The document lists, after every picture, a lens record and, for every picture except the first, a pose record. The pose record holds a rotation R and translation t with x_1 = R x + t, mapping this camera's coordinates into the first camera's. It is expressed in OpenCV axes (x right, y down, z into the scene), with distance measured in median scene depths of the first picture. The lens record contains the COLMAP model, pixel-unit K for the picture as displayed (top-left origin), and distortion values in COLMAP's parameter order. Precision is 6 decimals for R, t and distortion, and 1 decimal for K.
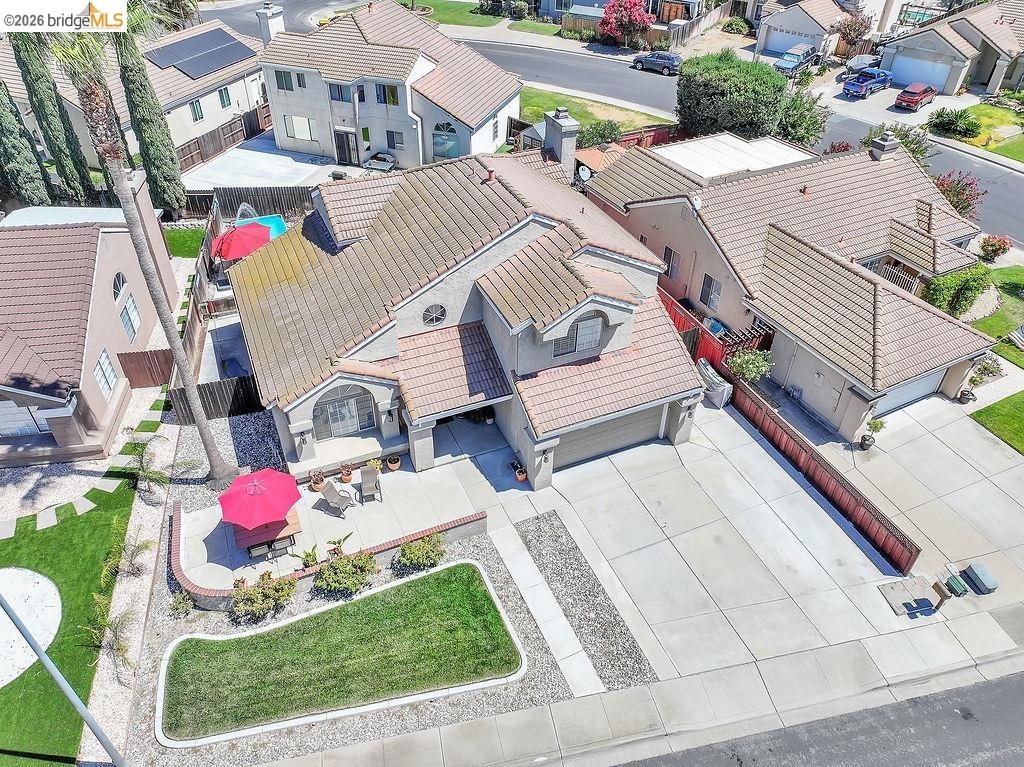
lens RADIAL K [[734.2, 0, 515.2], [0, 734.2, 377.4], [0, 0, 1]] dist [-0.000359, 0.010106]
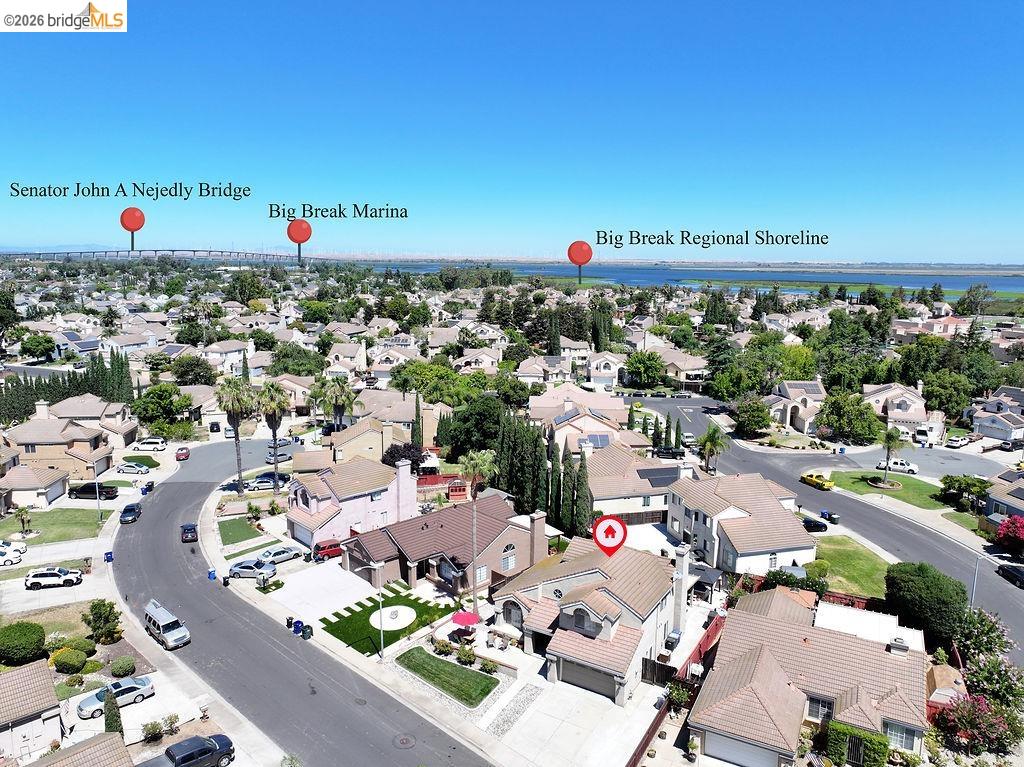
lens RADIAL K [[734.2, 0, 515.2], [0, 734.2, 377.4], [0, 0, 1]] dist [-0.000359, 0.010106]
pose [[0.574285, 0.129210, -0.808394, 1.736976], [-0.508703, 0.830005, -0.228720, -0.053642], [0.641418, 0.542583, 0.542389, -0.828795]]
